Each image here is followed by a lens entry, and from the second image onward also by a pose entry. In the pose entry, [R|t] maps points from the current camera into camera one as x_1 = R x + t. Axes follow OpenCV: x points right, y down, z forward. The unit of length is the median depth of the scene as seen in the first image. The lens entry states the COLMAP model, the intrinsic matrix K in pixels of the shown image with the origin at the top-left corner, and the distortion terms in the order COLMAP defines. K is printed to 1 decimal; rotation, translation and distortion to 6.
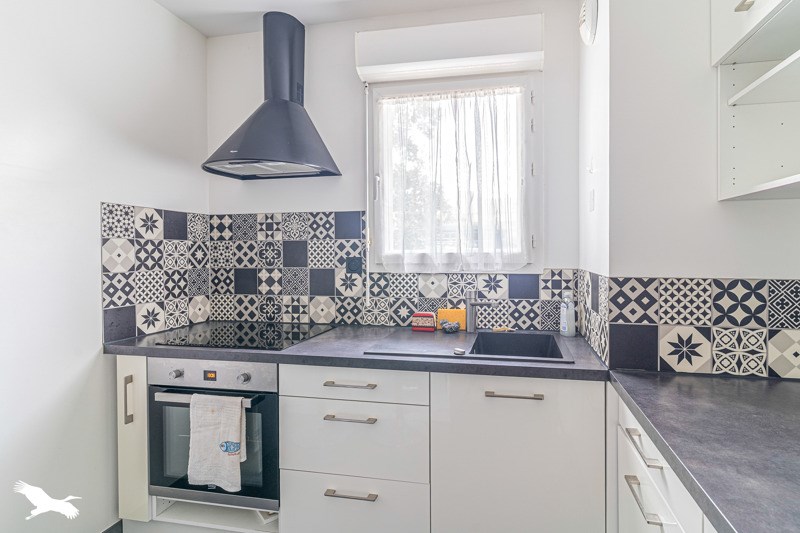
lens RADIAL K [[521.2, 0, 400.1], [0, 521.2, 261.2], [0, 0, 1]] dist [0.002601, 0.000257]
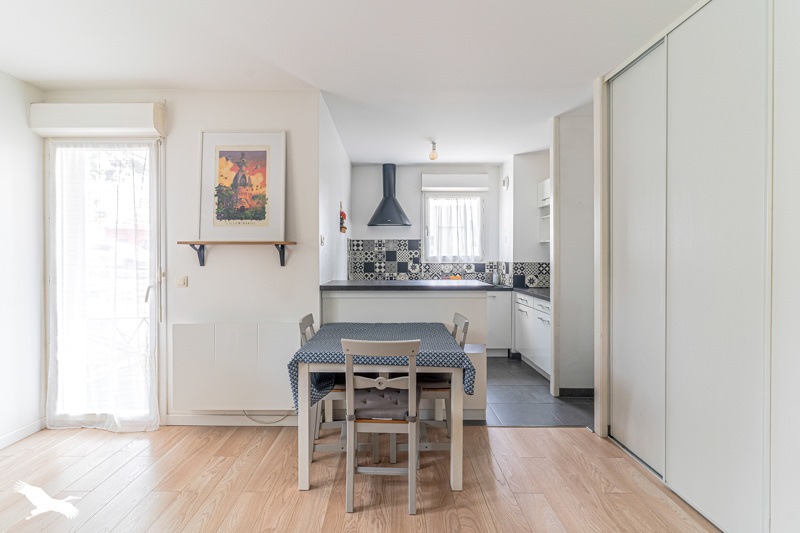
lens RADIAL K [[521.2, 0, 400.1], [0, 521.2, 261.2], [0, 0, 1]] dist [0.002601, 0.000257]
pose [[0.973413, -0.003128, 0.229037, -0.760892], [0.003934, 0.999988, -0.003066, 0.018724], [-0.229025, 0.003886, 0.973413, -1.501386]]
